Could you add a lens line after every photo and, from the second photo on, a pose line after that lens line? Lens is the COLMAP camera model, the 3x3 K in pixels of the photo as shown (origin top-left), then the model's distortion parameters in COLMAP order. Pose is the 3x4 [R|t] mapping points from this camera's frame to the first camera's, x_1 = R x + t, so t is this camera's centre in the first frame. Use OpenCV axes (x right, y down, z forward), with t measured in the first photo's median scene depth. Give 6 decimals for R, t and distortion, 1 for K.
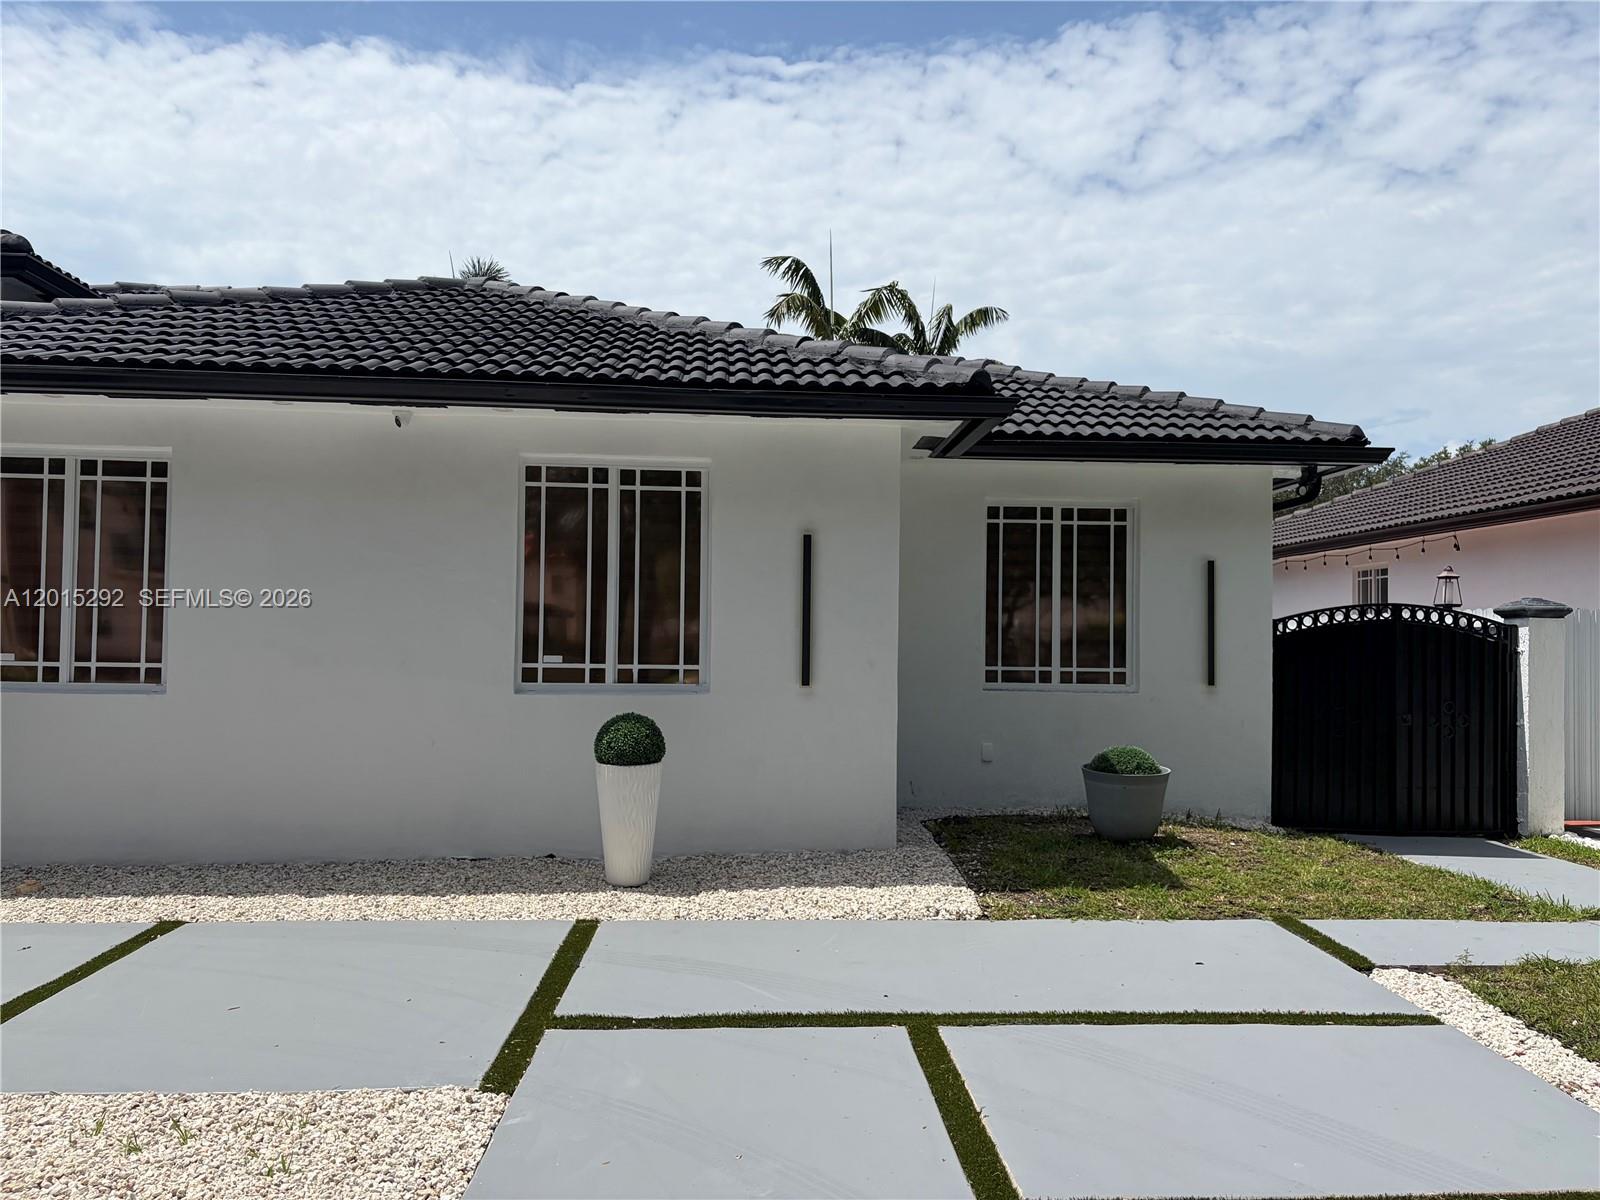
lens RADIAL K [[1210.4, 0, 790.2], [0, 1210.4, 608.7], [0, 0, 1]] dist [0.052409, -0.050277]
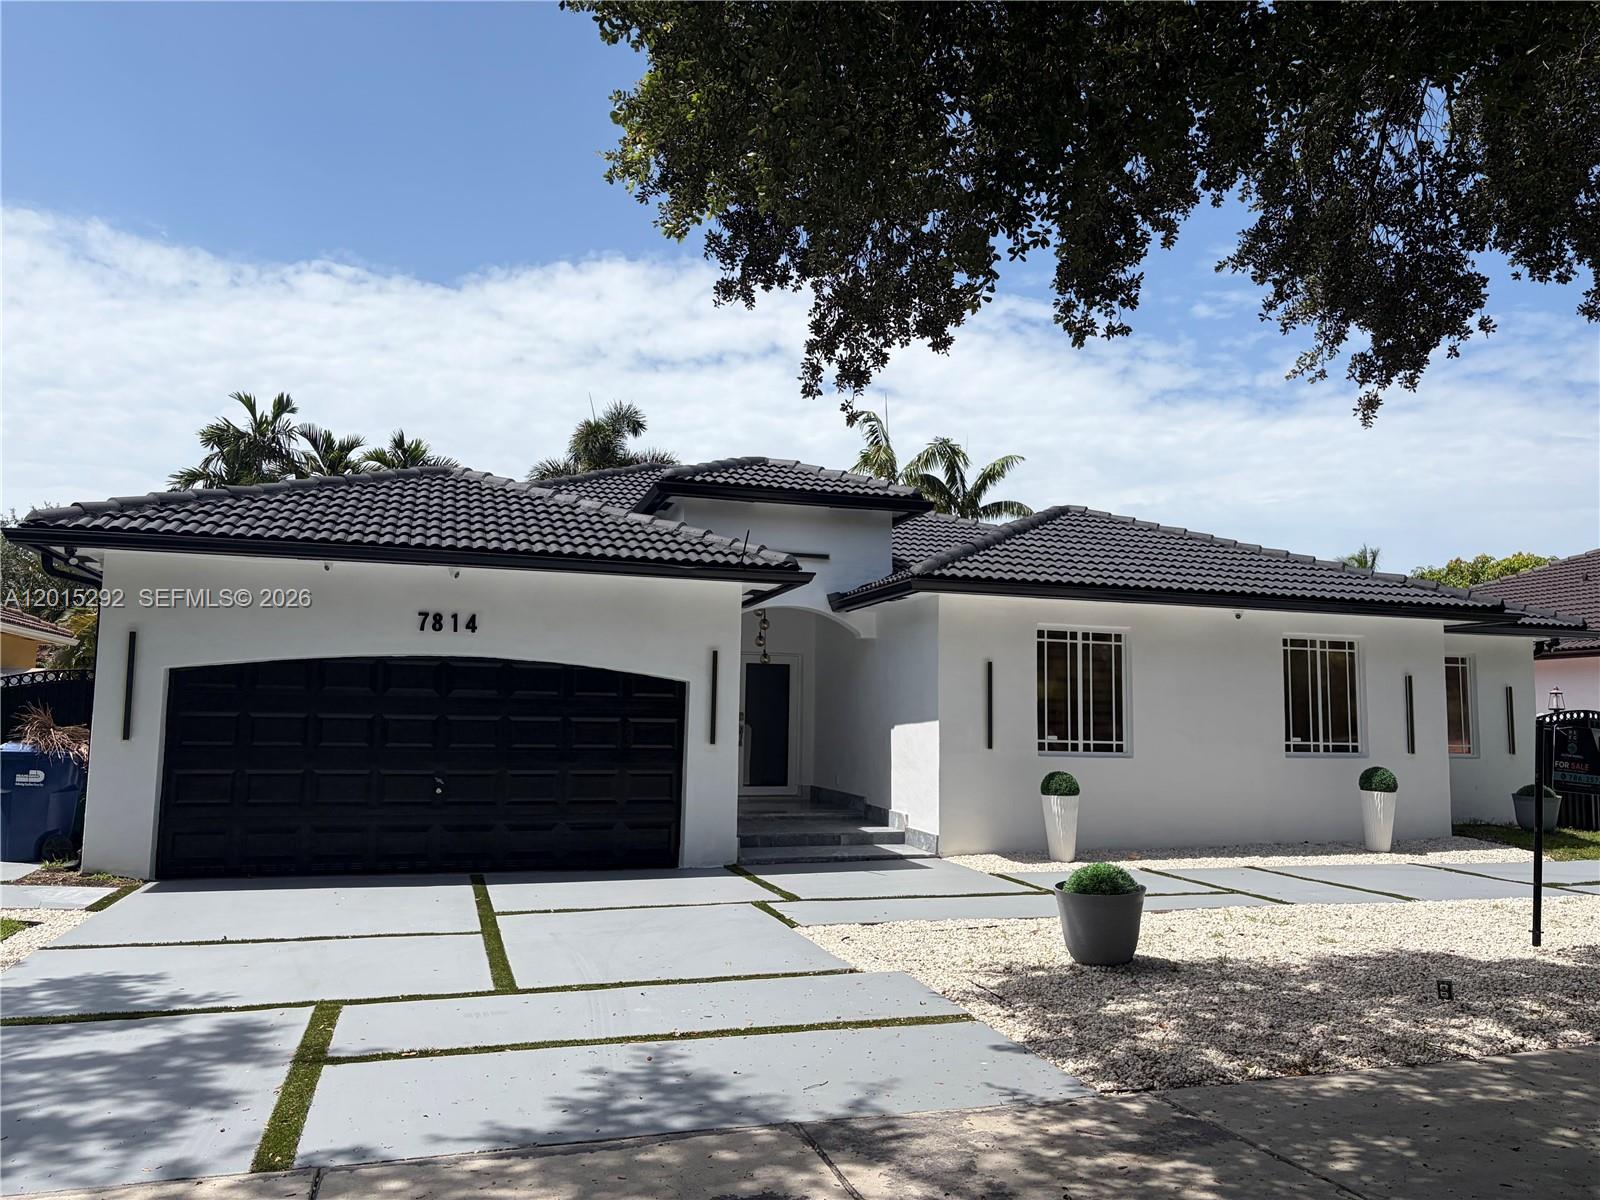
lens RADIAL K [[1210.4, 0, 805.2], [0, 1210.4, 589.1], [0, 0, 1]] dist [0.052409, -0.050277]
pose [[0.967584, 0.029803, 0.250786, -0.358794], [-0.009310, 0.996547, -0.082508, -0.007282], [-0.252379, 0.077499, 0.964520, -0.169356]]
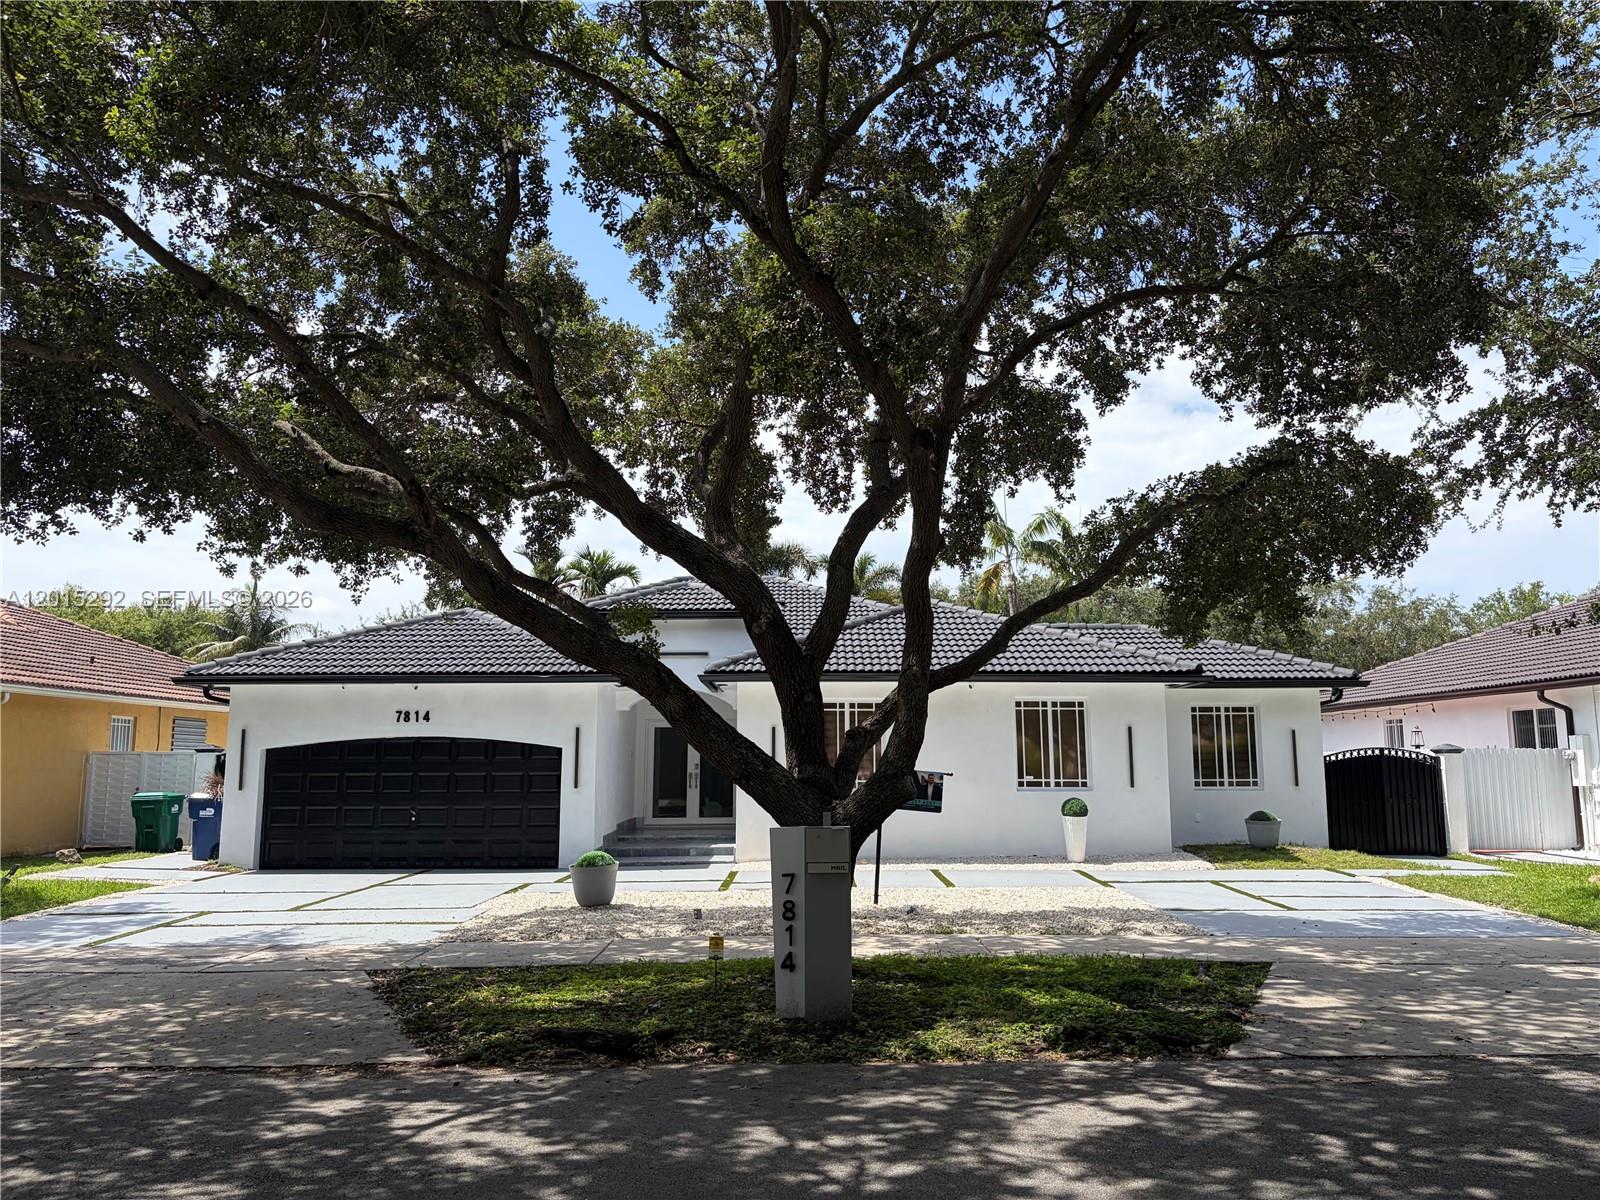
lens RADIAL K [[1210.4, 0, 800.0], [0, 1210.4, 596.5], [0, 0, 1]] dist [0.052409, -0.050277]
pose [[0.998250, -0.024510, -0.053814, -0.132493], [0.018354, 0.993534, -0.112044, -0.014829], [0.056212, 0.110860, 0.992245, -0.398099]]
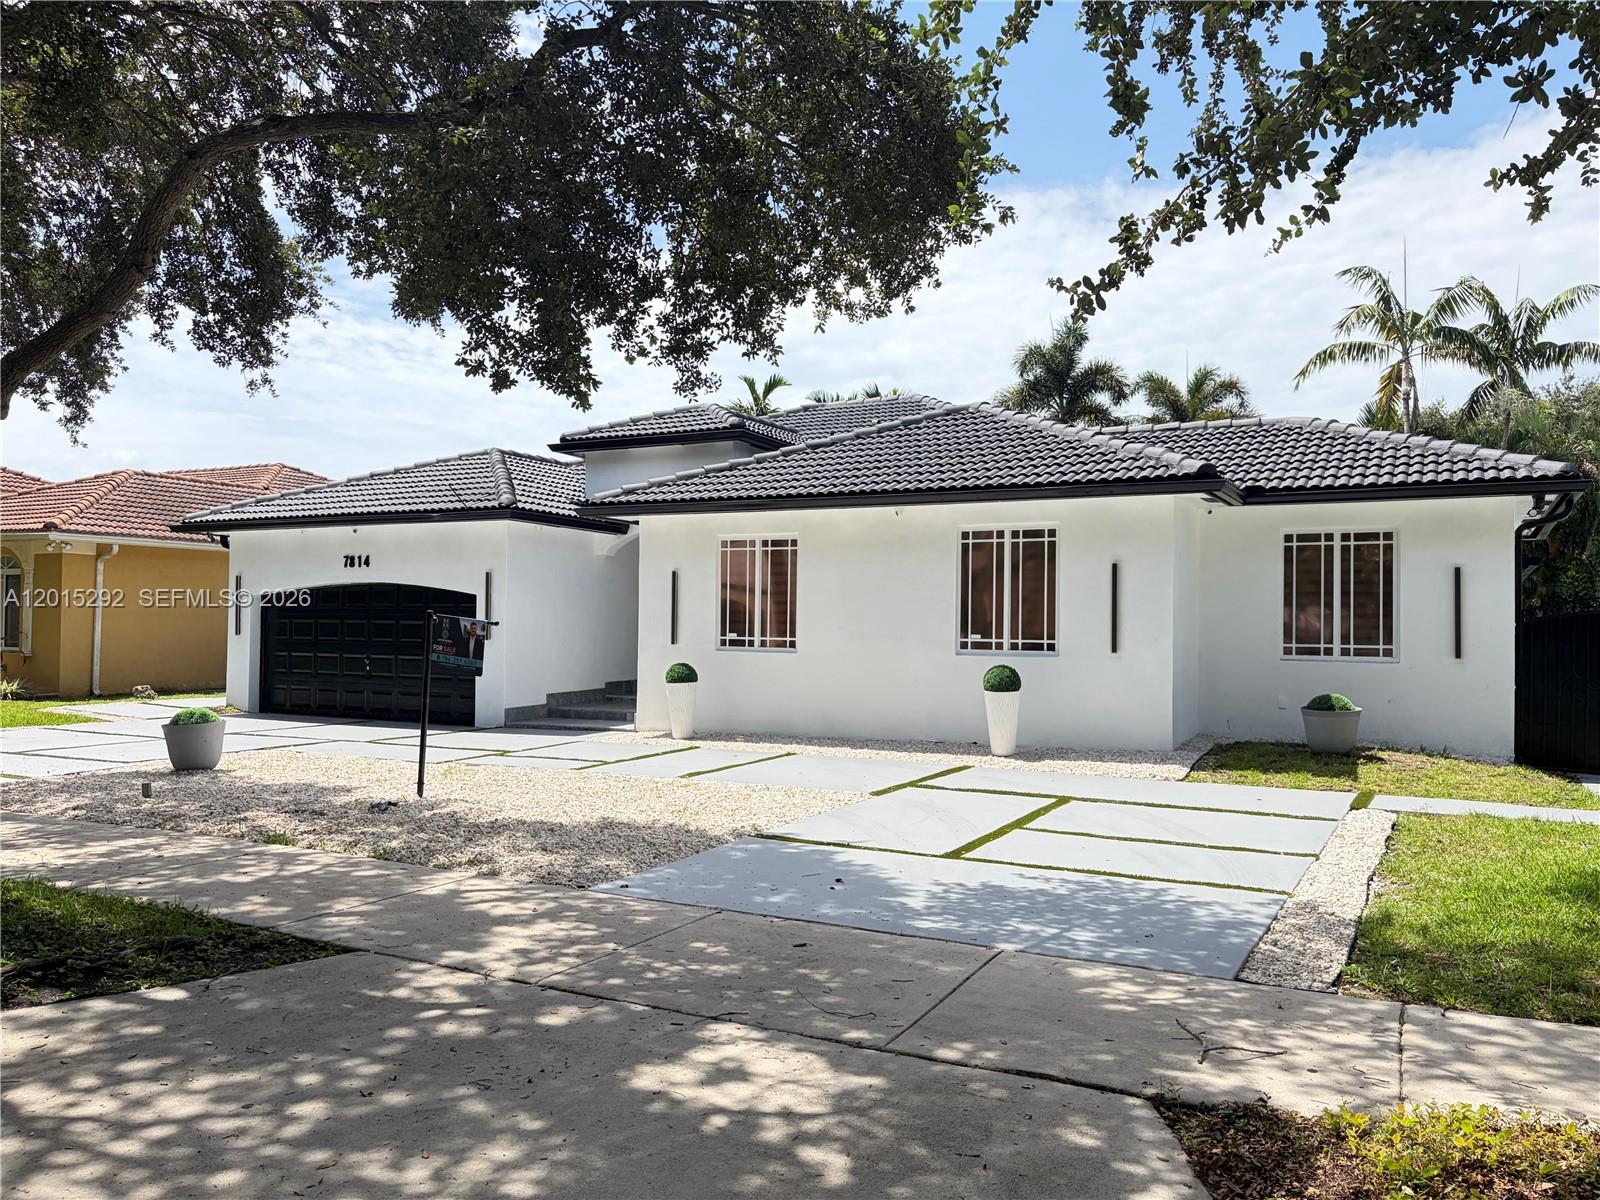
lens RADIAL K [[1210.4, 0, 789.9], [0, 1210.4, 601.1], [0, 0, 1]] dist [0.052409, -0.050277]
pose [[0.854303, -0.014985, -0.519559, 0.127667], [0.014962, 0.999879, -0.004237, -0.002070], [0.519559, -0.004154, 0.854424, -0.174255]]
